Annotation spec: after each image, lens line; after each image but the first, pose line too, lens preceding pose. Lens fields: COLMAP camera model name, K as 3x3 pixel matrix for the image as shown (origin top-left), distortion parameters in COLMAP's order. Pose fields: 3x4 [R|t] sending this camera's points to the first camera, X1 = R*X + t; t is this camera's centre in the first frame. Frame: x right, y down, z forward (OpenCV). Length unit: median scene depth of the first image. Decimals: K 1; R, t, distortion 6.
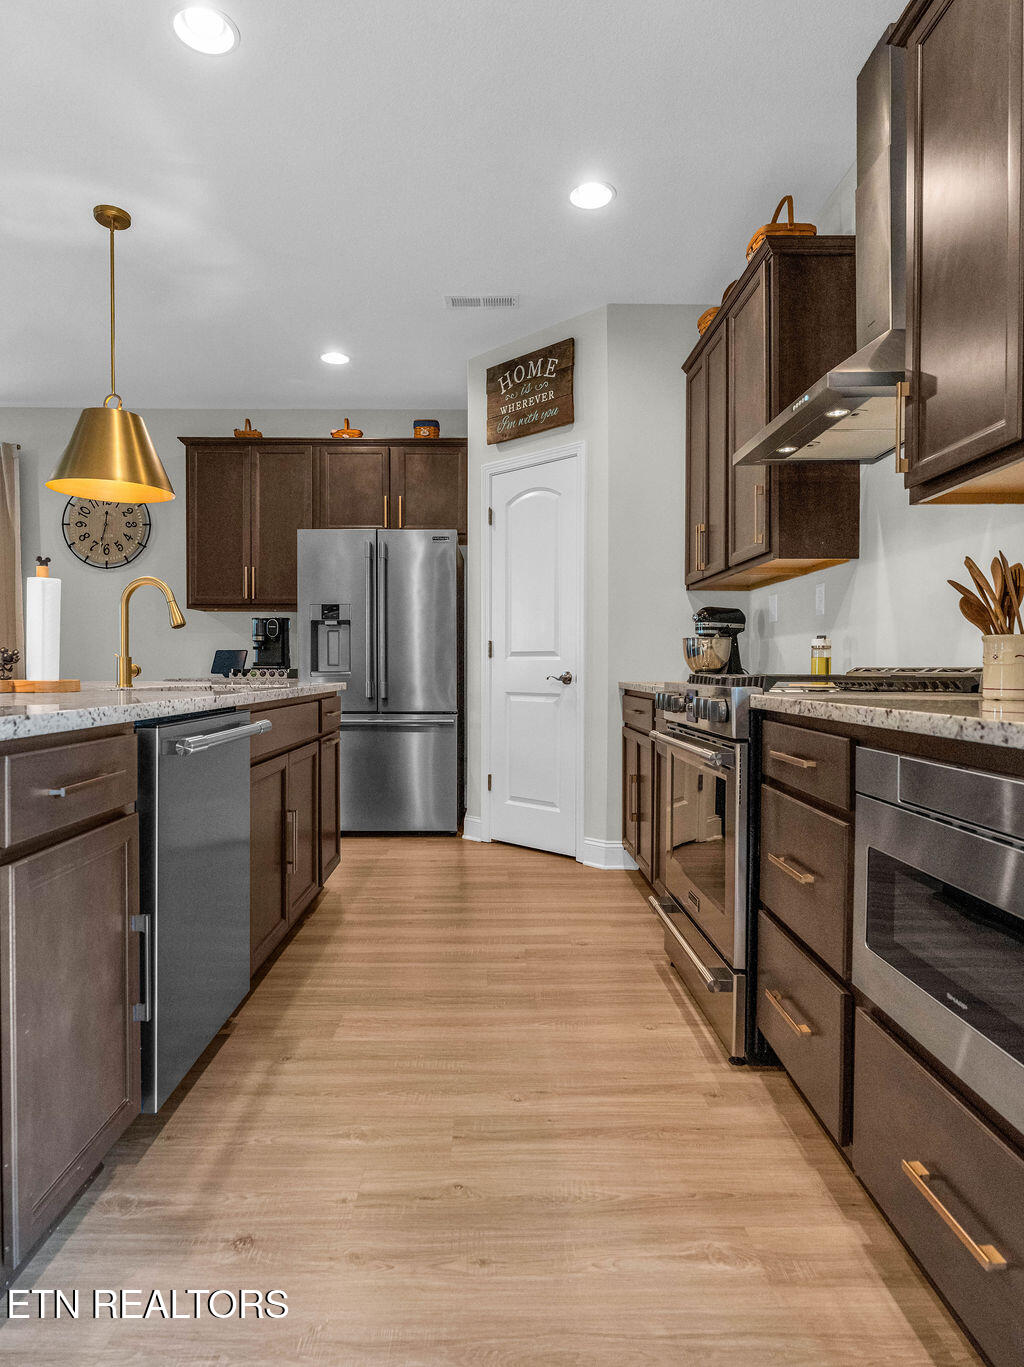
lens RADIAL K [[791.6, 0, 505.8], [0, 791.6, 682.0], [0, 0, 1]] dist [-0.002796, -0.004264]
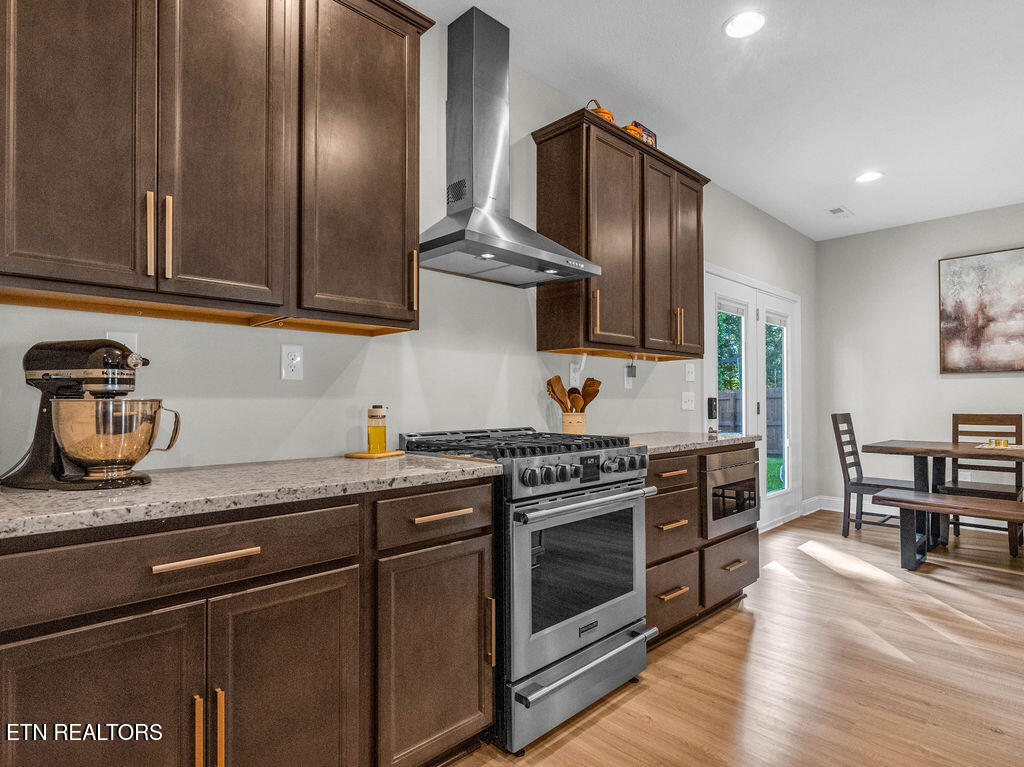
lens RADIAL K [[536.6, 0, 506.0], [0, 536.6, 395.1], [0, 0, 1]] dist [-0.008936, 0.000760]
pose [[-0.667996, 0.006508, 0.744136, -0.178079], [0.014528, 0.999885, 0.004297, -0.053091], [-0.744023, 0.013681, -0.668014, 0.995479]]
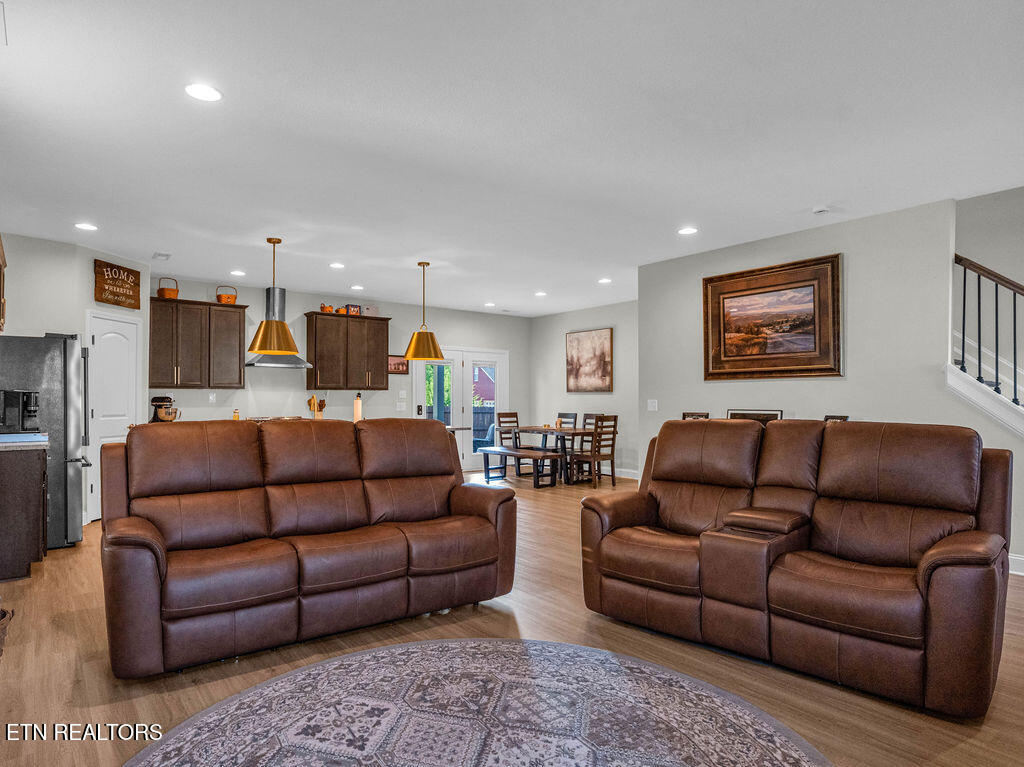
lens RADIAL K [[593.0, 0, 521.5], [0, 593.0, 393.1], [0, 0, 1]] dist [-0.002796, -0.004264]
pose [[-0.627013, 0.008685, 0.778961, -1.942757], [0.015631, 0.999877, 0.001435, -0.086750], [-0.778852, 0.013076, -0.627071, 1.261698]]
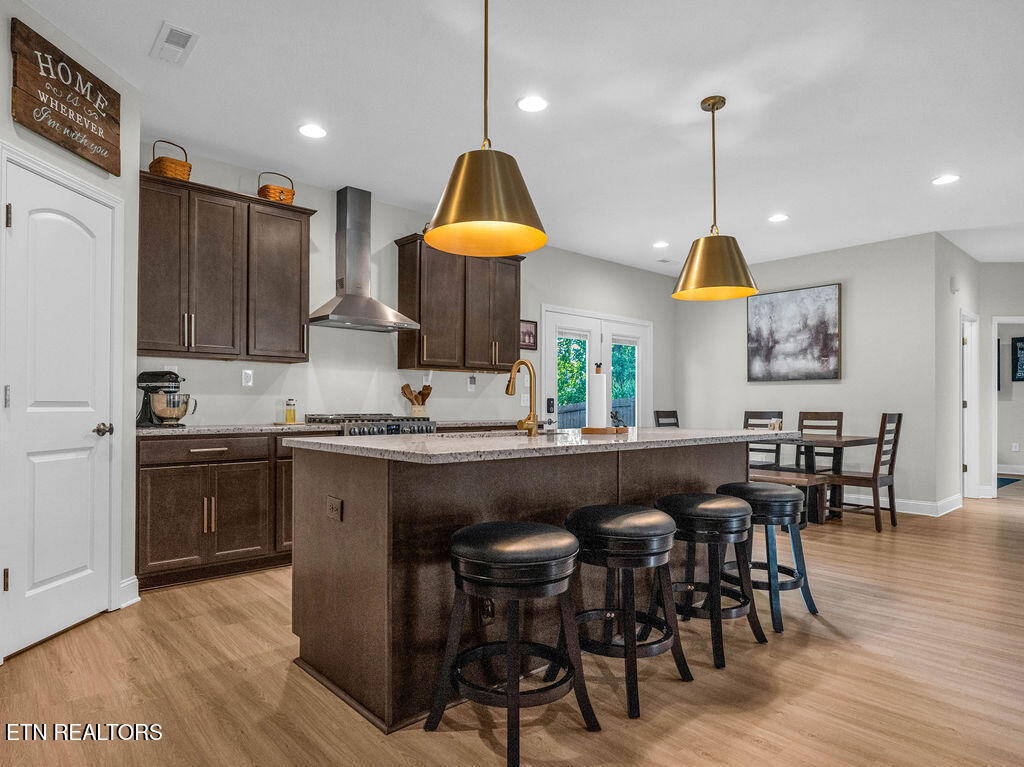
lens RADIAL K [[593.0, 0, 515.1], [0, 593.0, 397.9], [0, 0, 1]] dist [-0.002796, -0.004264]
pose [[-0.658614, 0.005741, 0.752459, -0.856252], [0.010291, 0.999946, 0.001378, -0.042287], [-0.752410, 0.008651, -0.658638, 1.169357]]
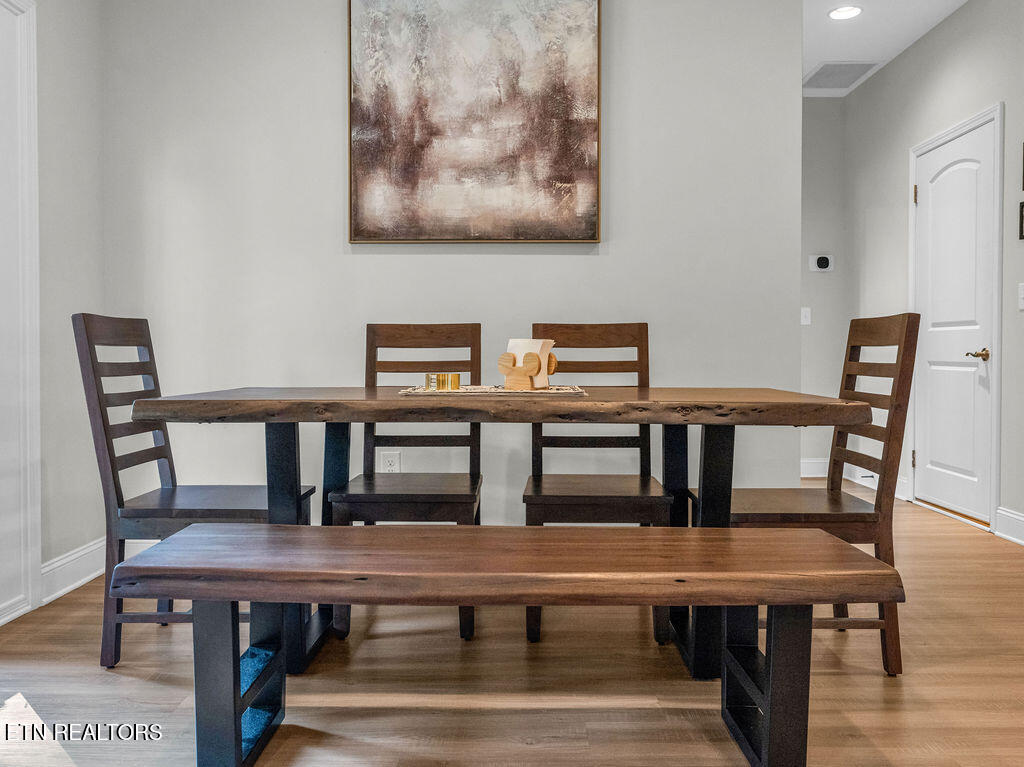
lens RADIAL K [[810.4, 0, 508.5], [0, 810.4, 376.1], [0, 0, 1]] dist [0.001517, -0.000195]
pose [[-0.999790, -0.004474, 0.020009, -0.114096], [-0.003576, 0.998994, 0.044696, 0.023993], [-0.020189, 0.044615, -0.998800, 0.257165]]
